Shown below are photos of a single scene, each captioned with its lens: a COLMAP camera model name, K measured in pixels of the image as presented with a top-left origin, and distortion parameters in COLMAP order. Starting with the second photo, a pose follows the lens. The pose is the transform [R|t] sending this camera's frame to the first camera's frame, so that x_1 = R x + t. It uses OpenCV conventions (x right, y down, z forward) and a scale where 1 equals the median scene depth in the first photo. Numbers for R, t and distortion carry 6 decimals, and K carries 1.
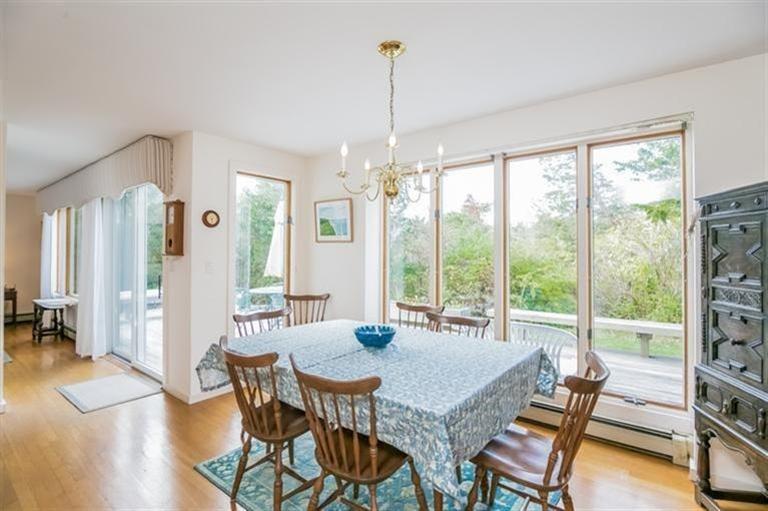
lens RADIAL K [[387.3, 0, 385.6], [0, 387.3, 251.3], [0, 0, 1]] dist [-0.004931, -0.000321]
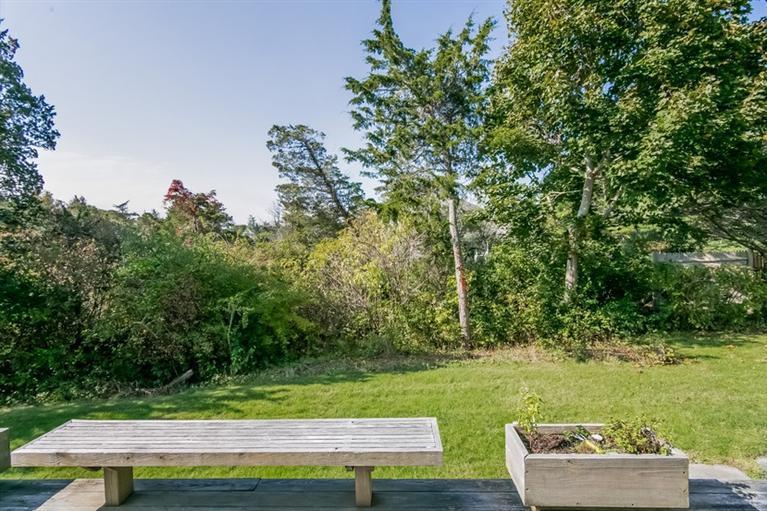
lens RADIAL K [[386.8, 0, 384.5], [0, 386.8, 253.1], [0, 0, 1]] dist [-0.004931, -0.000321]
pose [[0.825963, -0.026662, 0.563093, 0.190126], [0.018436, 0.999624, 0.020290, -0.025488], [-0.563422, -0.006378, 0.826144, 0.263508]]
